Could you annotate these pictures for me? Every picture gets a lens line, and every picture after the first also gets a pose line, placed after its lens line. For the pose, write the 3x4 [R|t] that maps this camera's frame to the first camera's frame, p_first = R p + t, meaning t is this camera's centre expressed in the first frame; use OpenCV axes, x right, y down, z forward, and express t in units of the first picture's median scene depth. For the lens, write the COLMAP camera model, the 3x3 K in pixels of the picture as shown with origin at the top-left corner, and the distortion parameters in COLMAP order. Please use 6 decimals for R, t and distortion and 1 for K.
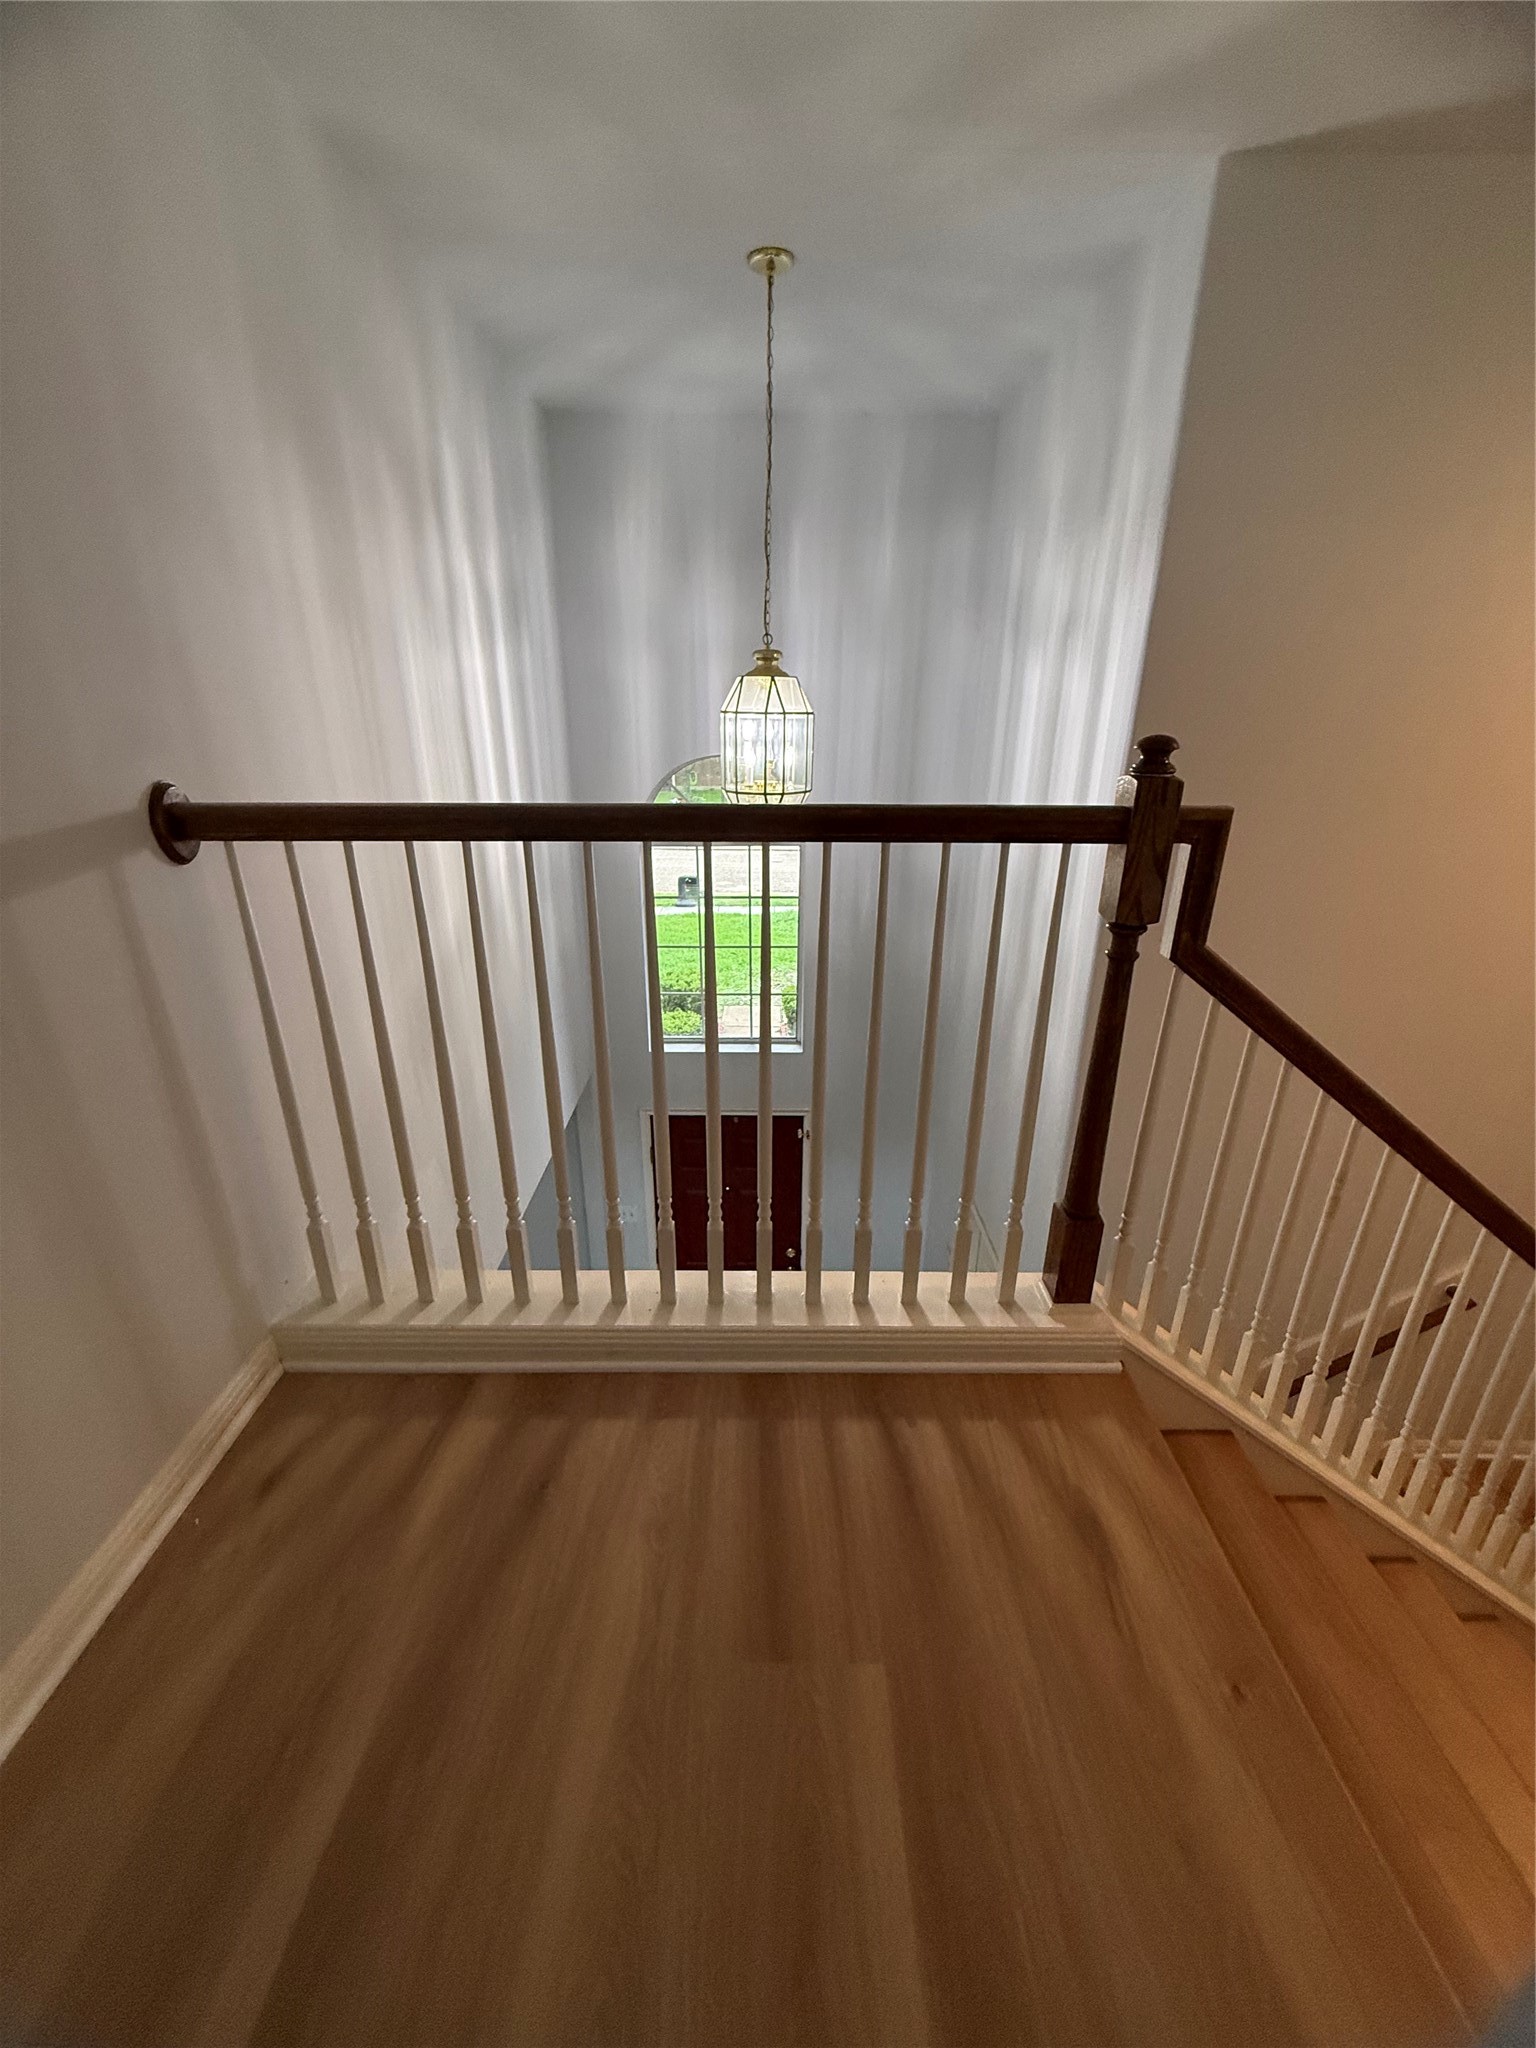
lens RADIAL K [[815.5, 0, 767.7], [0, 815.5, 1017.3], [0, 0, 1]] dist [-0.003540, 0.000231]
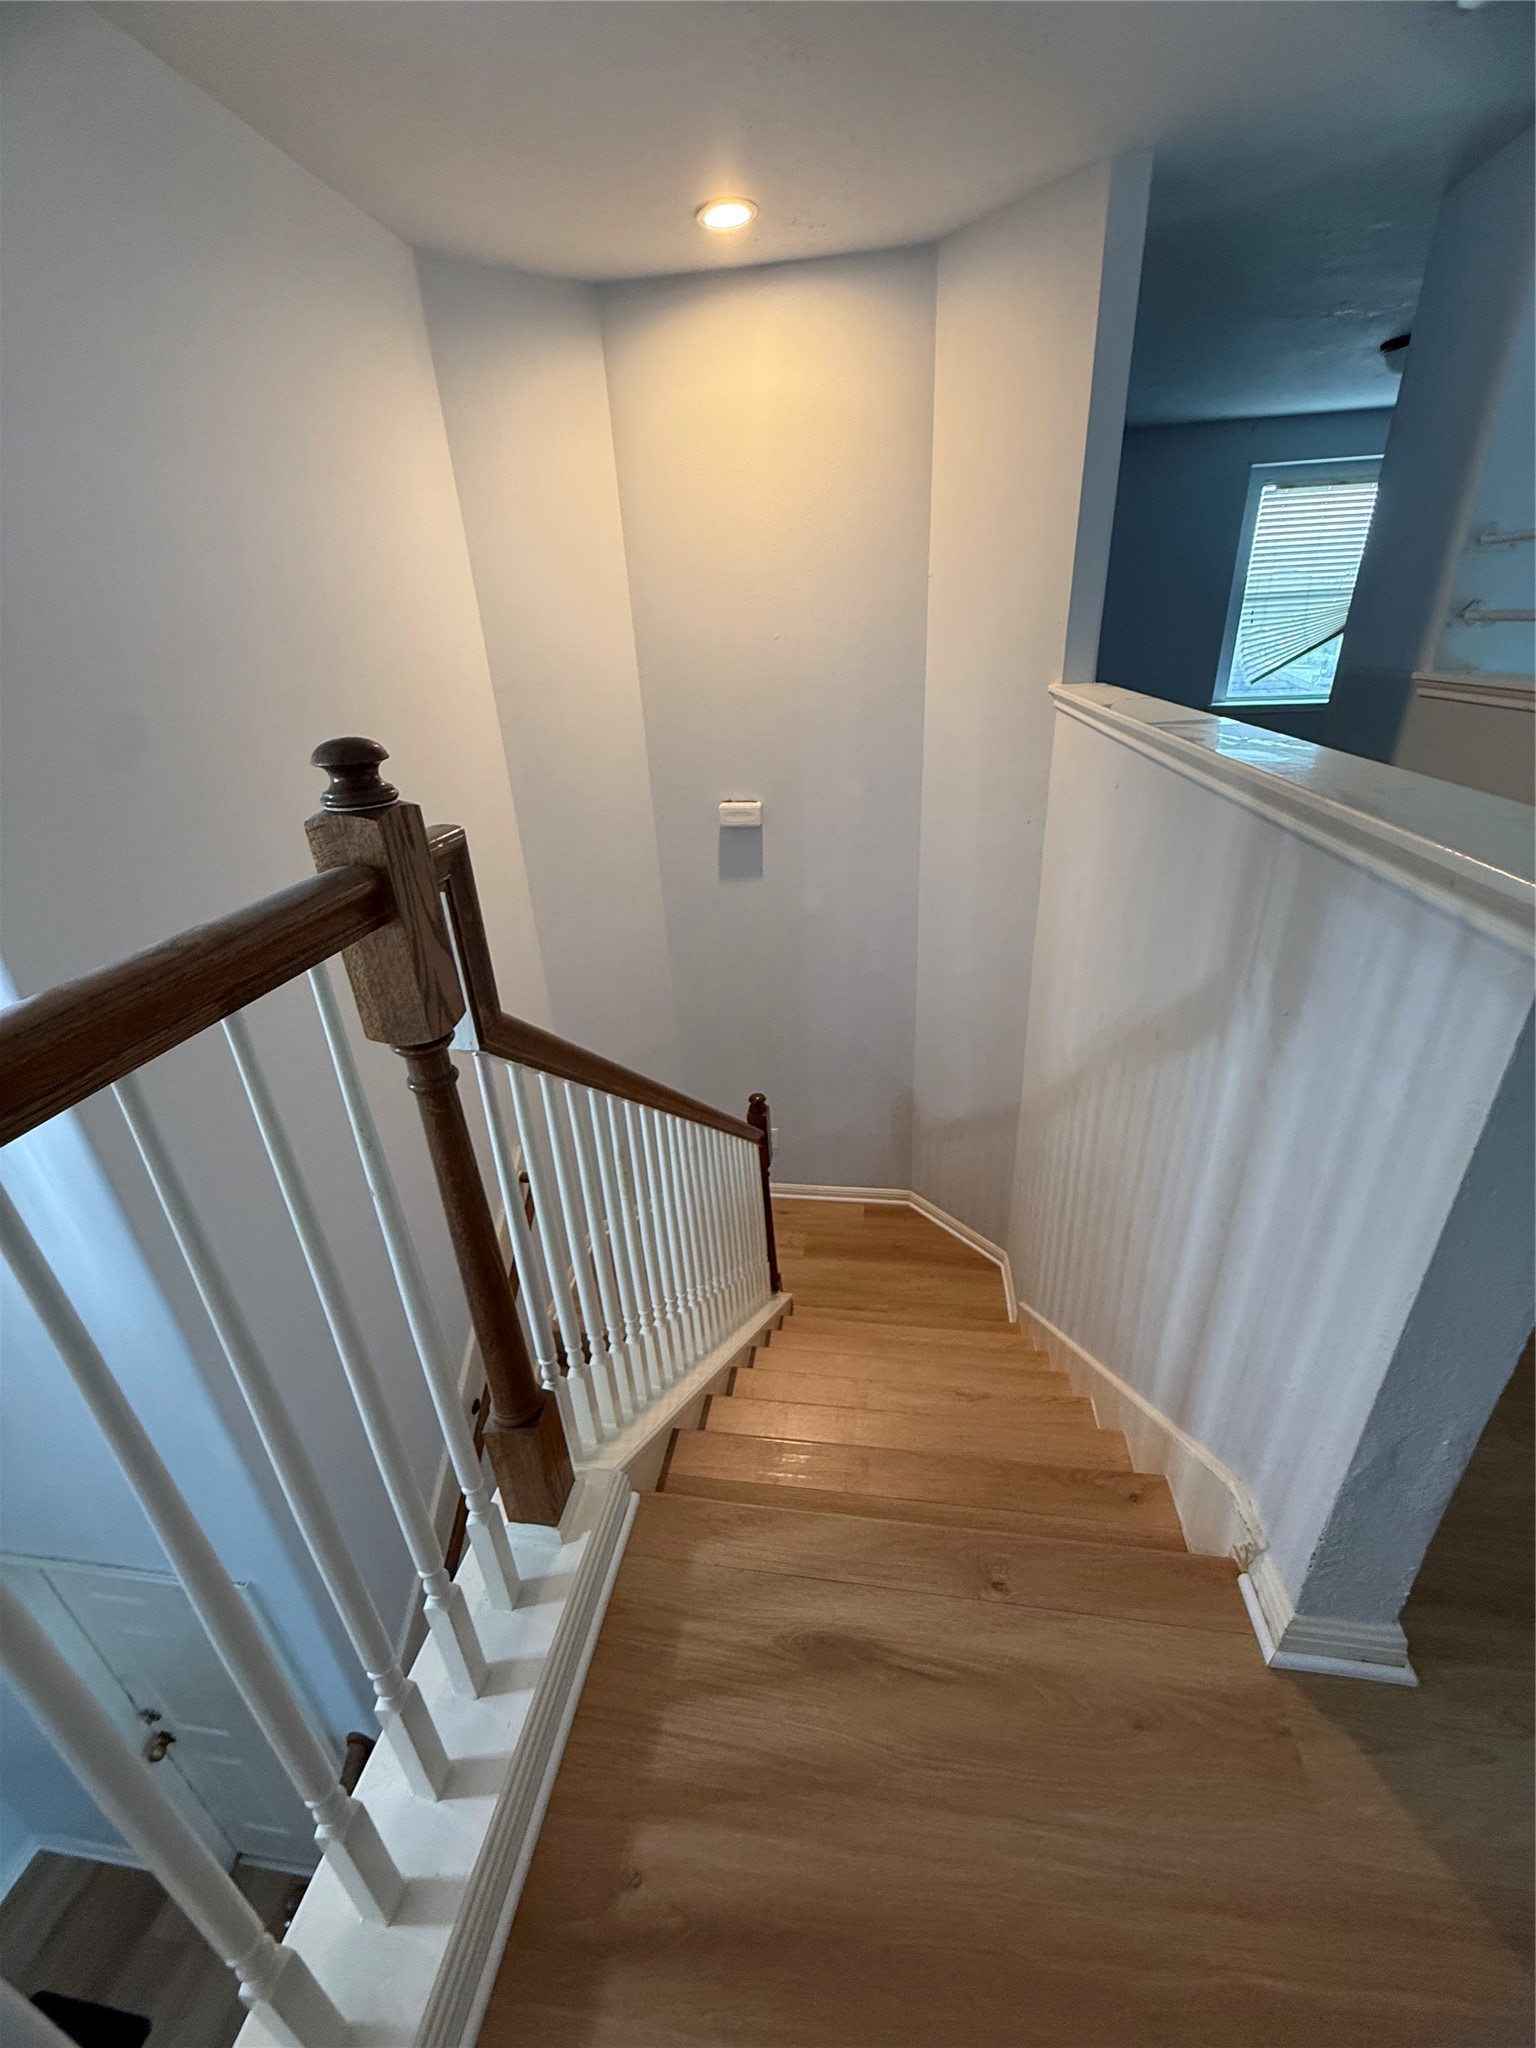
lens RADIAL K [[815.5, 0, 767.7], [0, 815.5, 1017.3], [0, 0, 1]] dist [-0.003540, 0.000231]
pose [[0.140891, -0.441102, 0.886329, -0.069083], [0.399959, 0.844311, 0.356613, -0.243299], [-0.905639, 0.304251, 0.295378, 0.567144]]
